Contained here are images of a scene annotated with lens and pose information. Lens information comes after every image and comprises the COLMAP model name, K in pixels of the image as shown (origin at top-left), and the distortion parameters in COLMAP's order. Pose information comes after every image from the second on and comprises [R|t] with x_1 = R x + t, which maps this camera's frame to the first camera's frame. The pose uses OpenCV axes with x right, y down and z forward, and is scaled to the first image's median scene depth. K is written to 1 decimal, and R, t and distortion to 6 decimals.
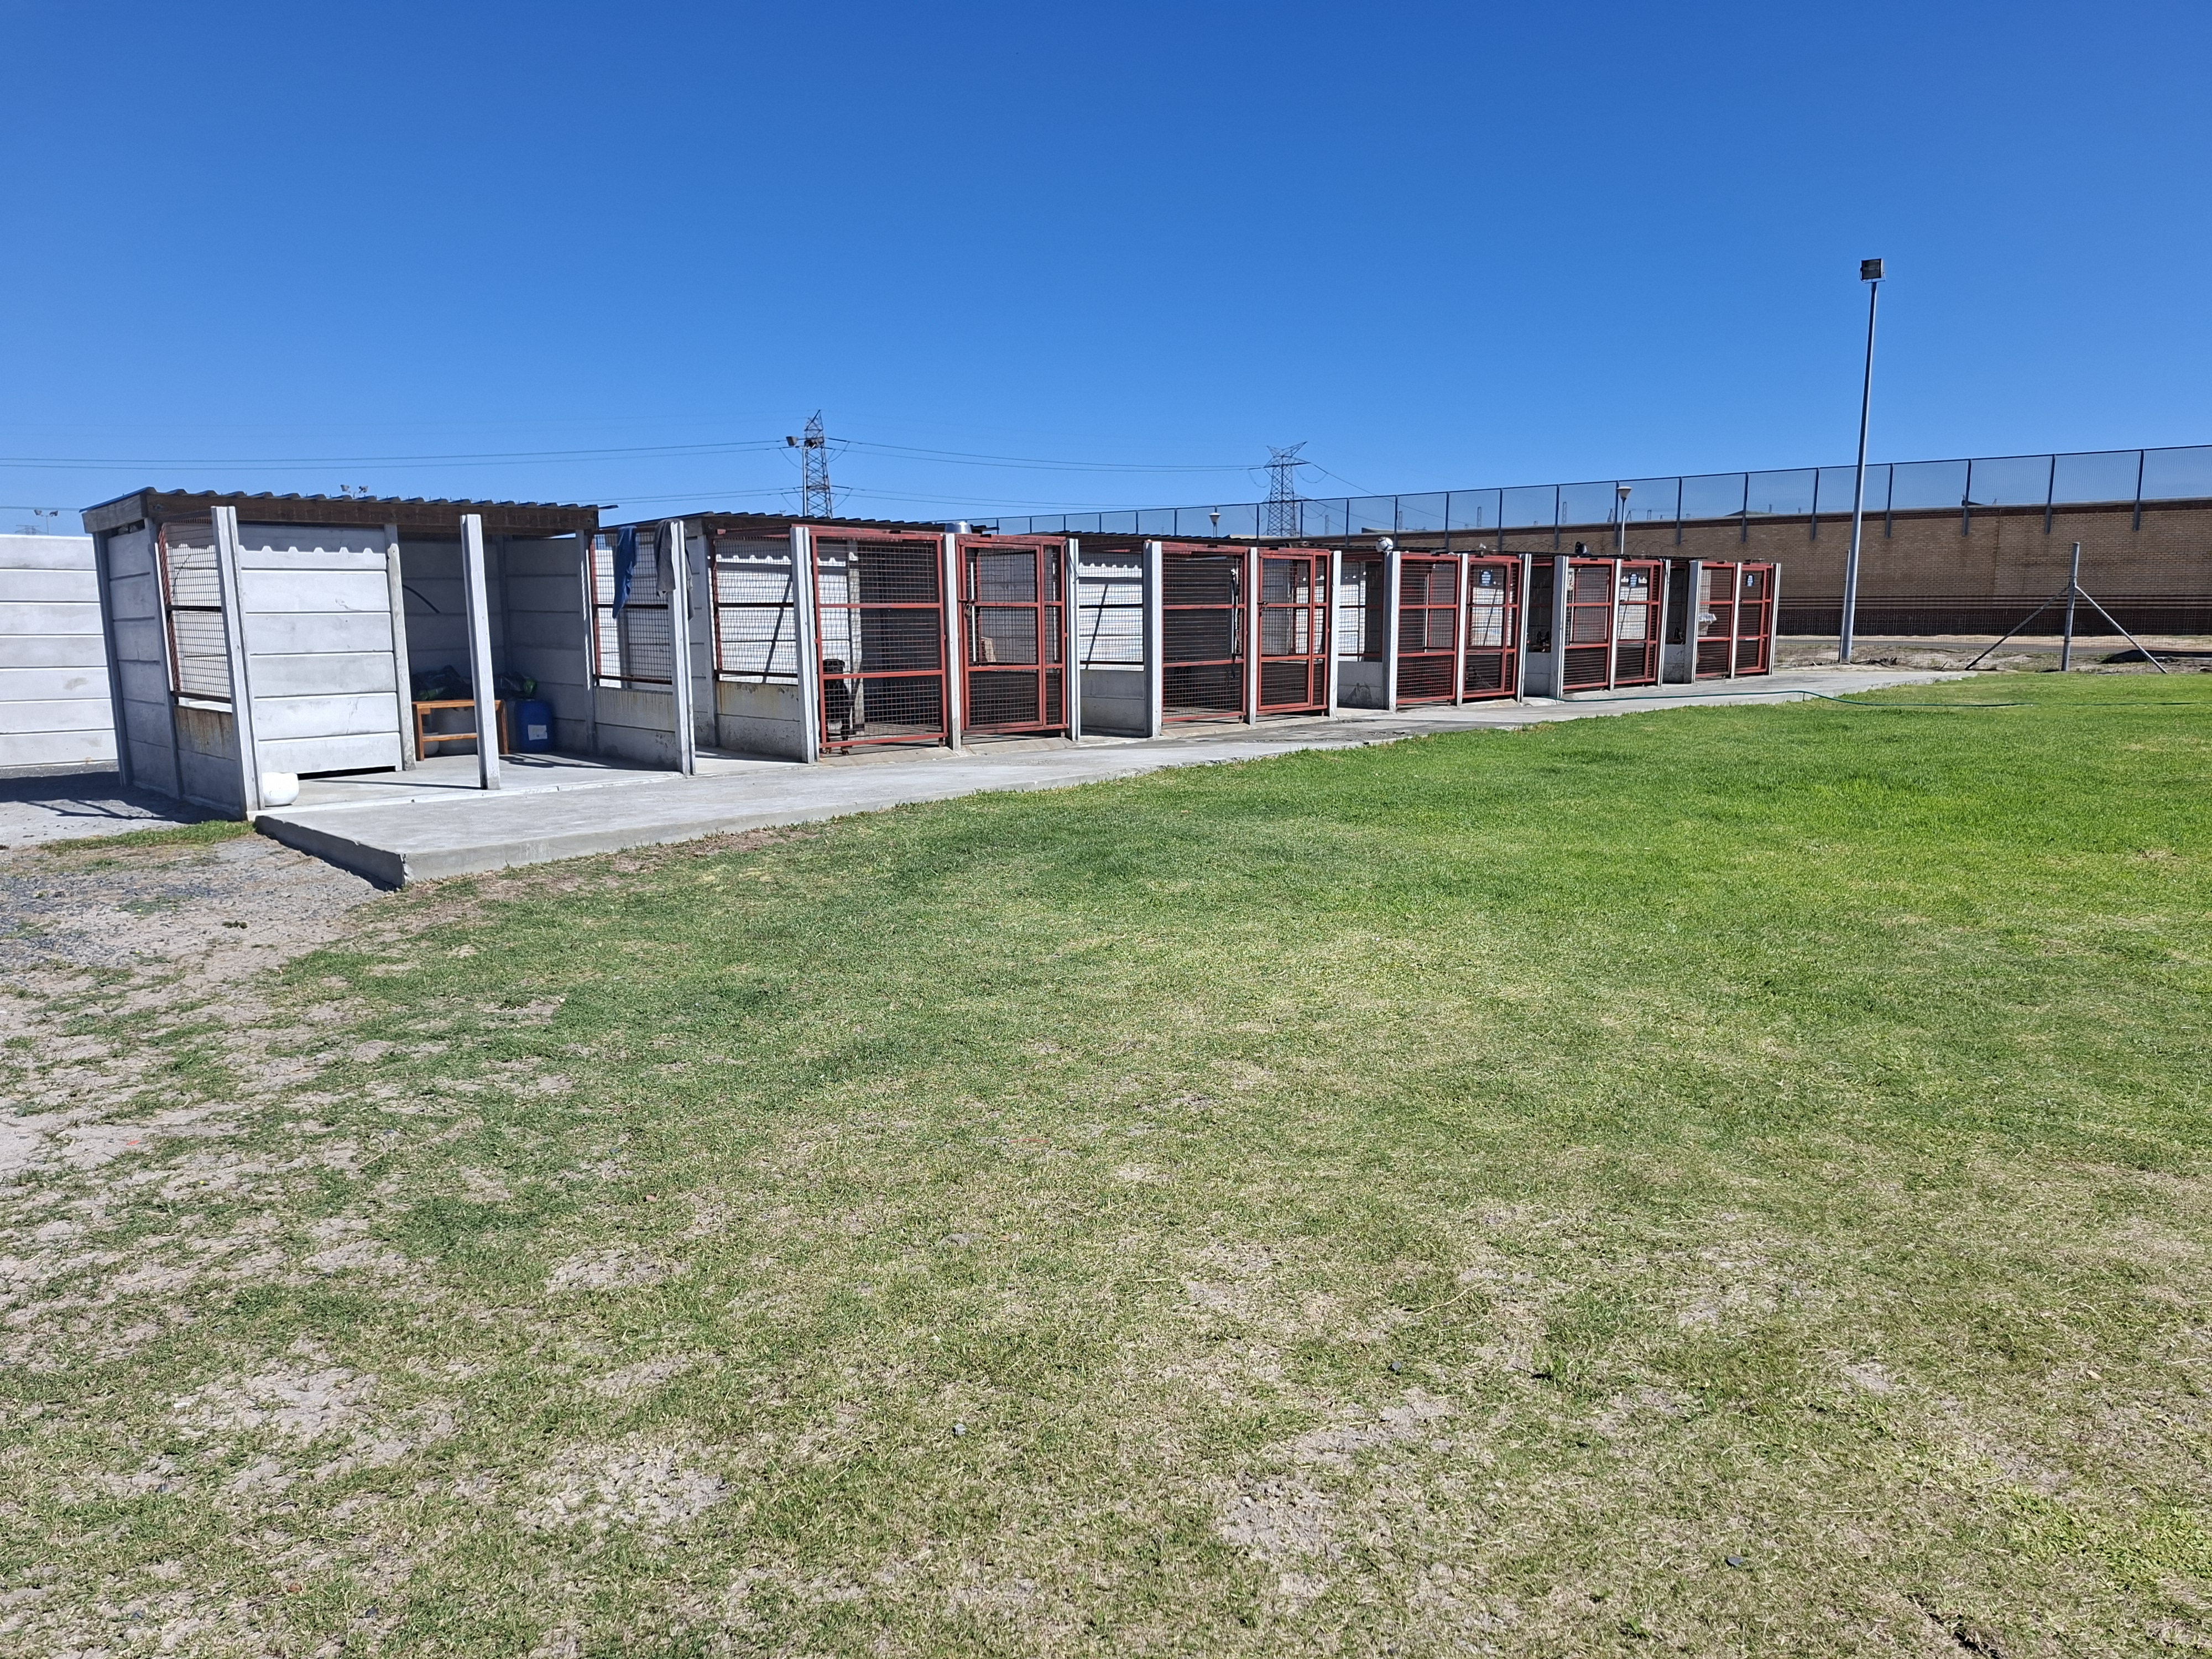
lens RADIAL K [[1511.3, 0, 1132.6], [0, 1511.3, 827.5], [0, 0, 1]] dist [0.097794, -0.106730]
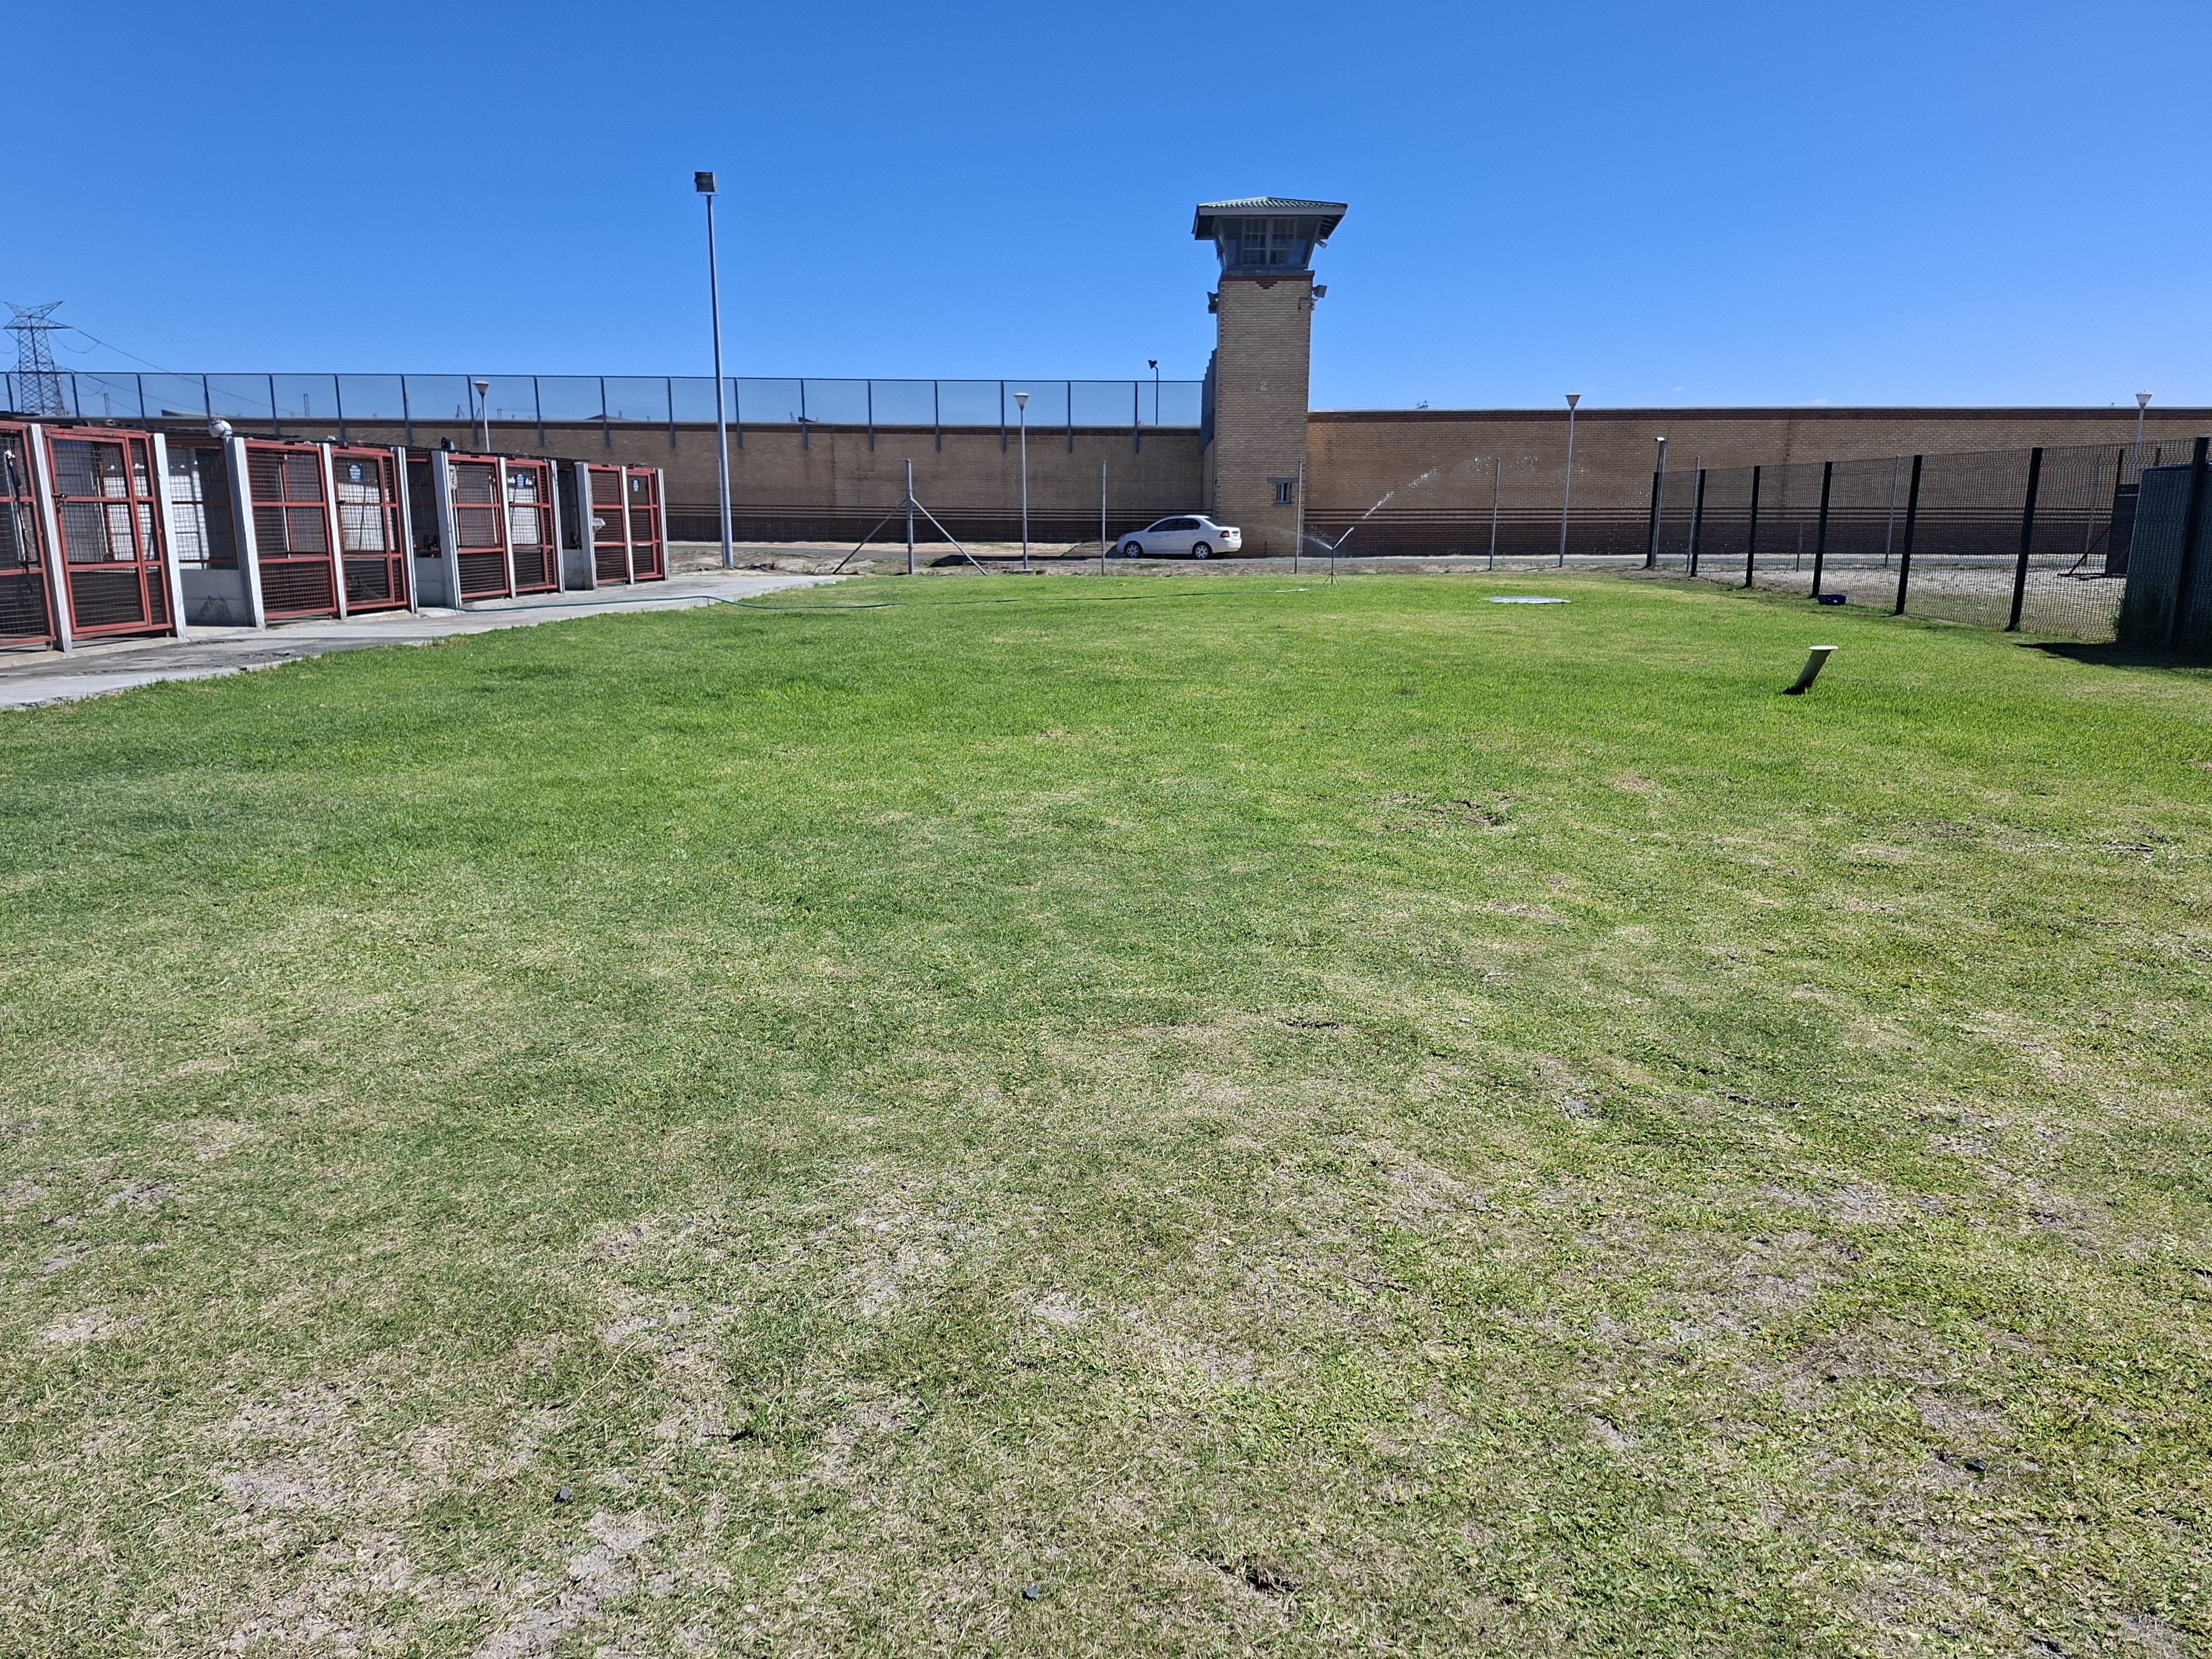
lens RADIAL K [[1542.0, 0, 1122.7], [0, 1542.0, 800.6], [0, 0, 1]] dist [0.099636, -0.124481]
pose [[0.778108, -0.107012, 0.618948, -0.029489], [0.082003, 0.994254, 0.068811, -0.012360], [-0.622755, -0.002787, 0.782412, 0.101661]]
